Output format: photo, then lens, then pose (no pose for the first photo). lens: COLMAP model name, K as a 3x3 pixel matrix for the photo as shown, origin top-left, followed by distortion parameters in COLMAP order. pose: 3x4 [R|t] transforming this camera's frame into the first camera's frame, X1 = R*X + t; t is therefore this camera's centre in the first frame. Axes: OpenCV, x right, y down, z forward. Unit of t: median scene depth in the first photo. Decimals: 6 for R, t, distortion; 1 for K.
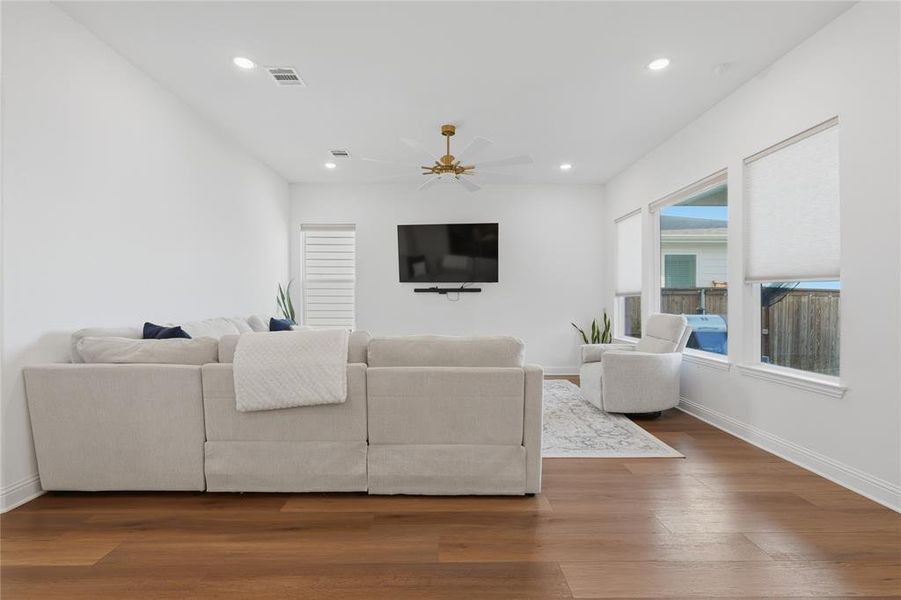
lens RADIAL K [[415.4, 0, 451.1], [0, 415.4, 302.5], [0, 0, 1]] dist [-0.000571, 0.000020]
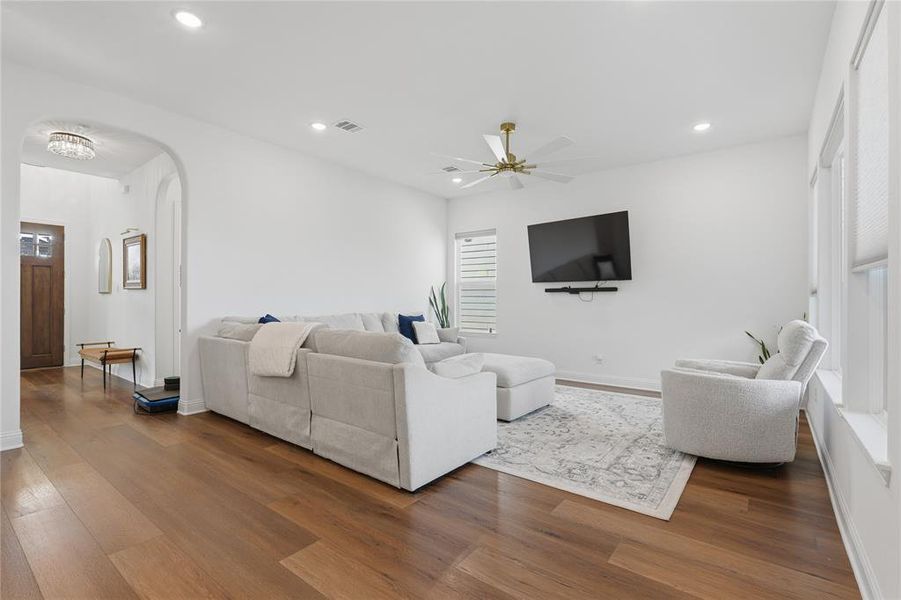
lens RADIAL K [[415.4, 0, 452.6], [0, 415.4, 300.0], [0, 0, 1]] dist [-0.000571, 0.000020]
pose [[0.784988, 0.001083, -0.619510, 0.534758], [-0.006010, 0.999965, -0.005868, 0.000211], [0.619482, 0.008330, 0.784967, 0.155888]]
